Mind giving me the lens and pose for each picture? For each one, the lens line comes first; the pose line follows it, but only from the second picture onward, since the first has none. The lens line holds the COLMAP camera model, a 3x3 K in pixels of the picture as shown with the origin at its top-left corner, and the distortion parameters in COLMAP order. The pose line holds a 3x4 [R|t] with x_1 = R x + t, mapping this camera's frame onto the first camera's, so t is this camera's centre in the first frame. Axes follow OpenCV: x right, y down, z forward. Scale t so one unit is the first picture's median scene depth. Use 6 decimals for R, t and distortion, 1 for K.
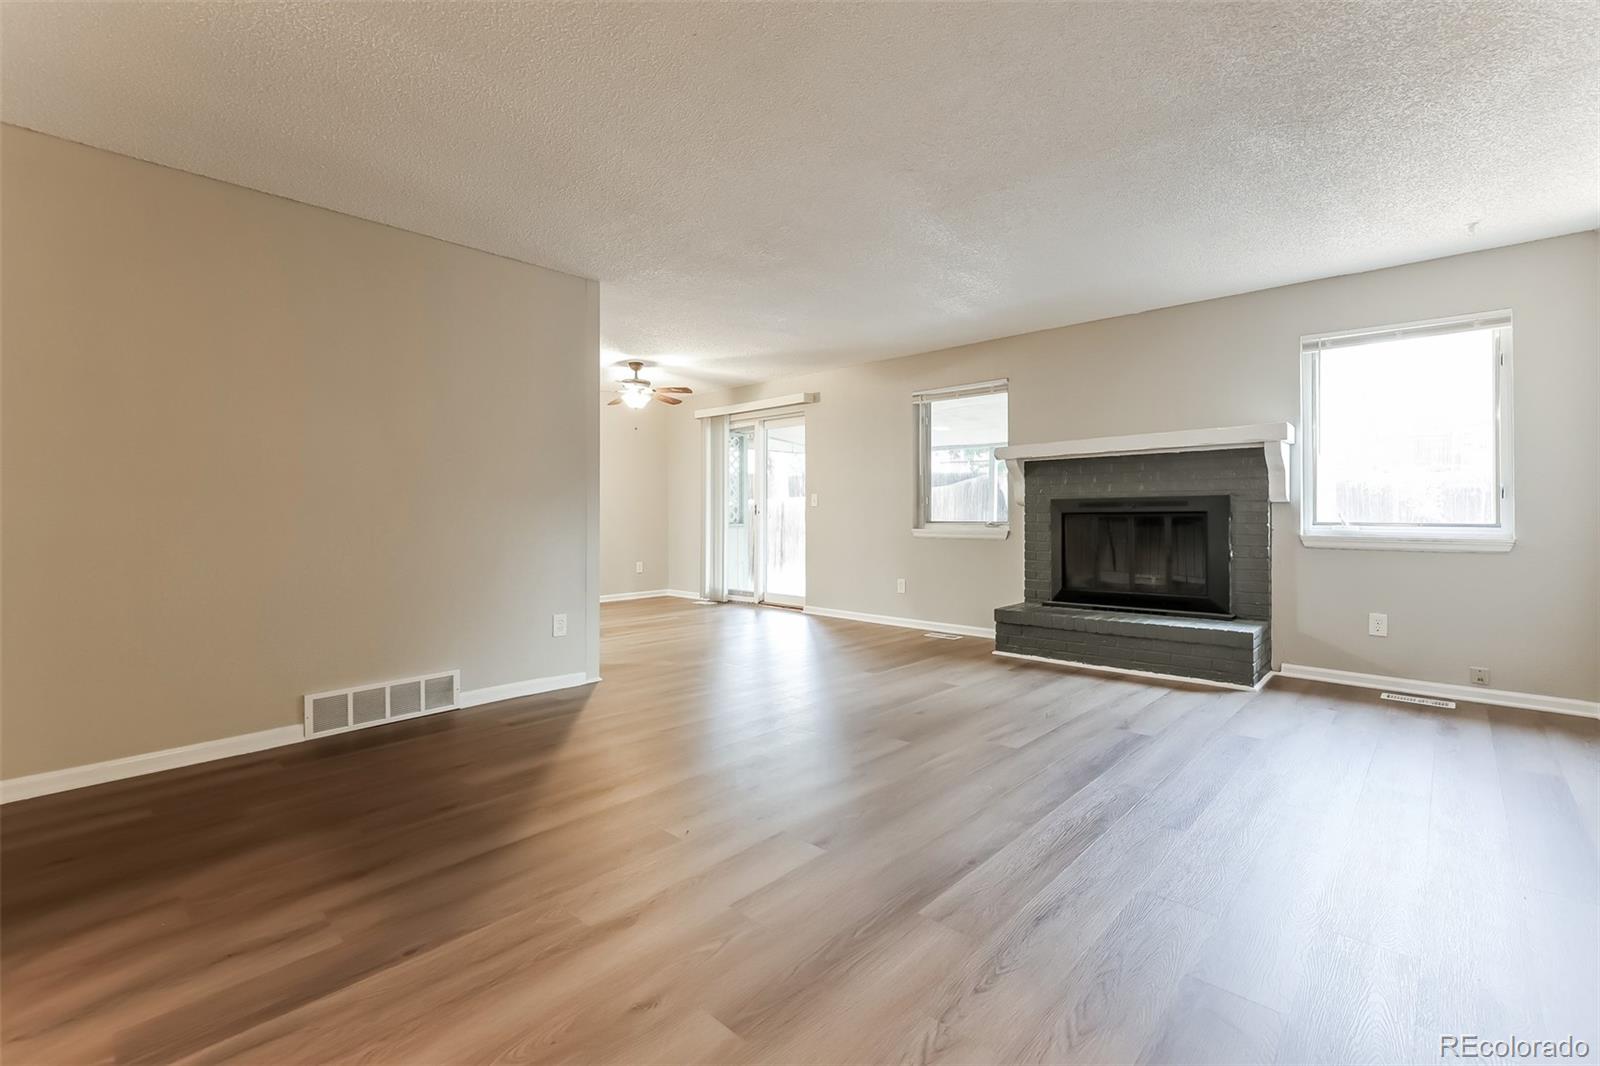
lens RADIAL K [[681.1, 0, 791.5], [0, 681.1, 523.5], [0, 0, 1]] dist [0.002963, 0.000248]
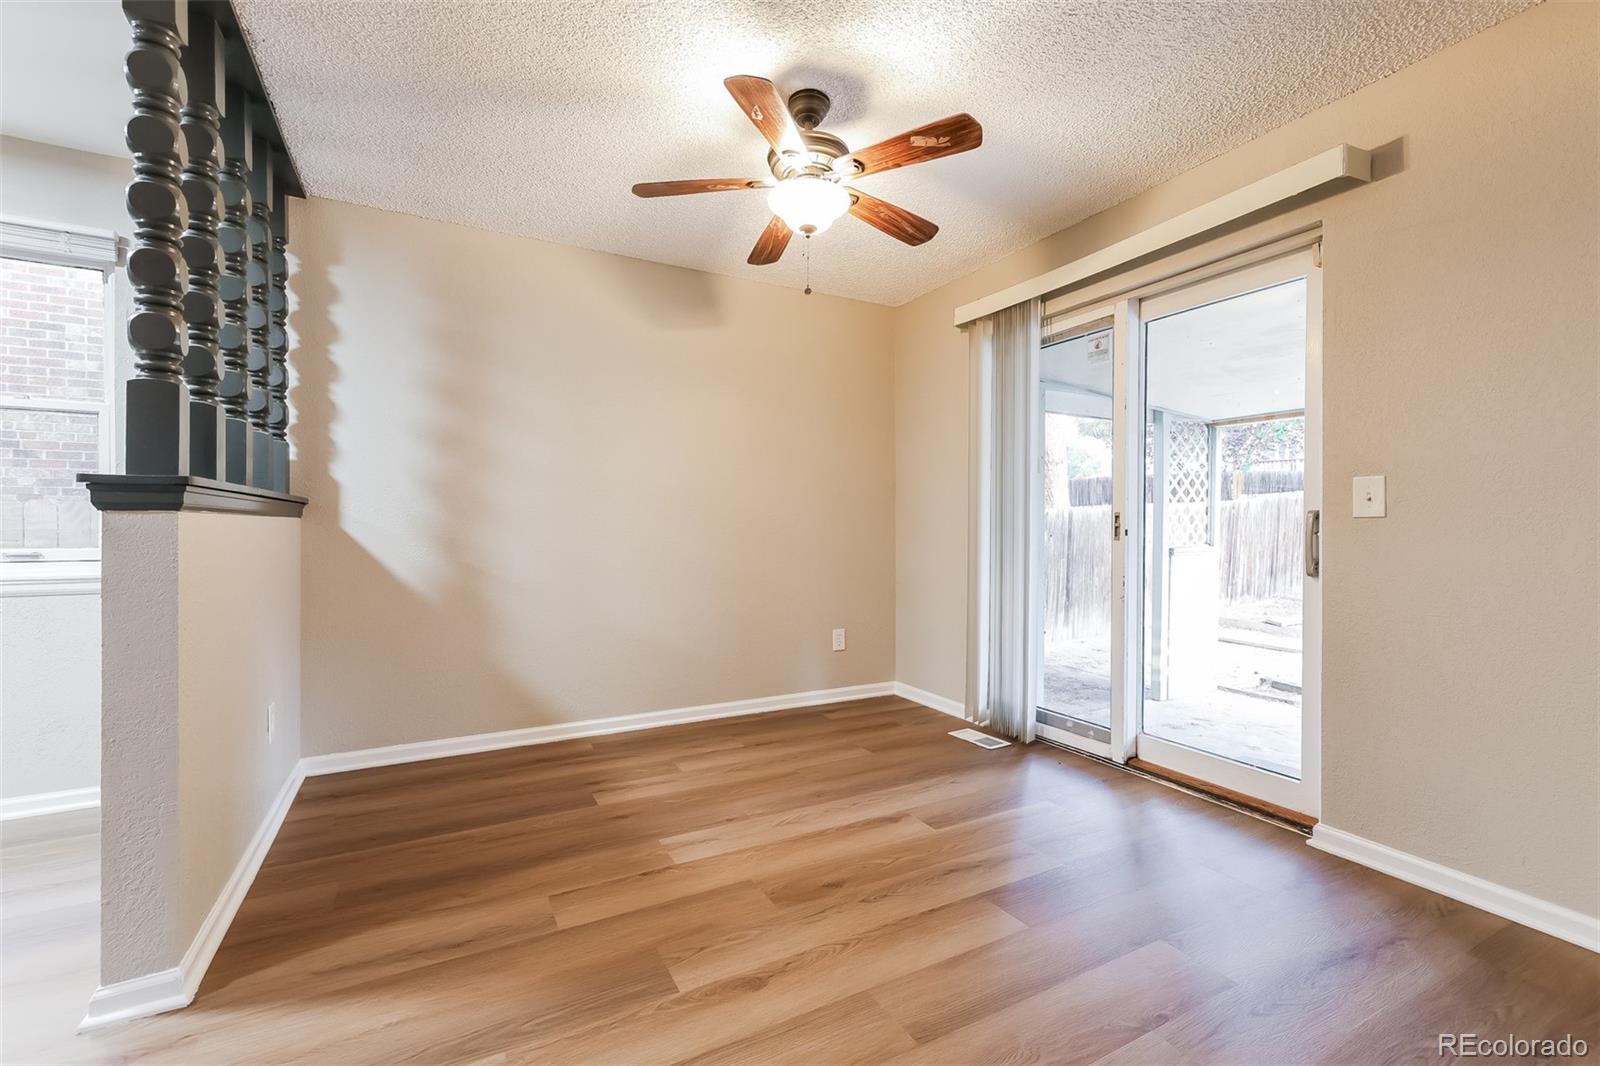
lens RADIAL K [[675.8, 0, 792.2], [0, 675.8, 519.9], [0, 0, 1]] dist [0.000968, -0.000240]
pose [[0.948606, 0.000144, -0.316458, -0.105064], [-0.008416, 0.999658, -0.024773, -0.011967], [0.316346, 0.026163, 0.948283, 0.551411]]
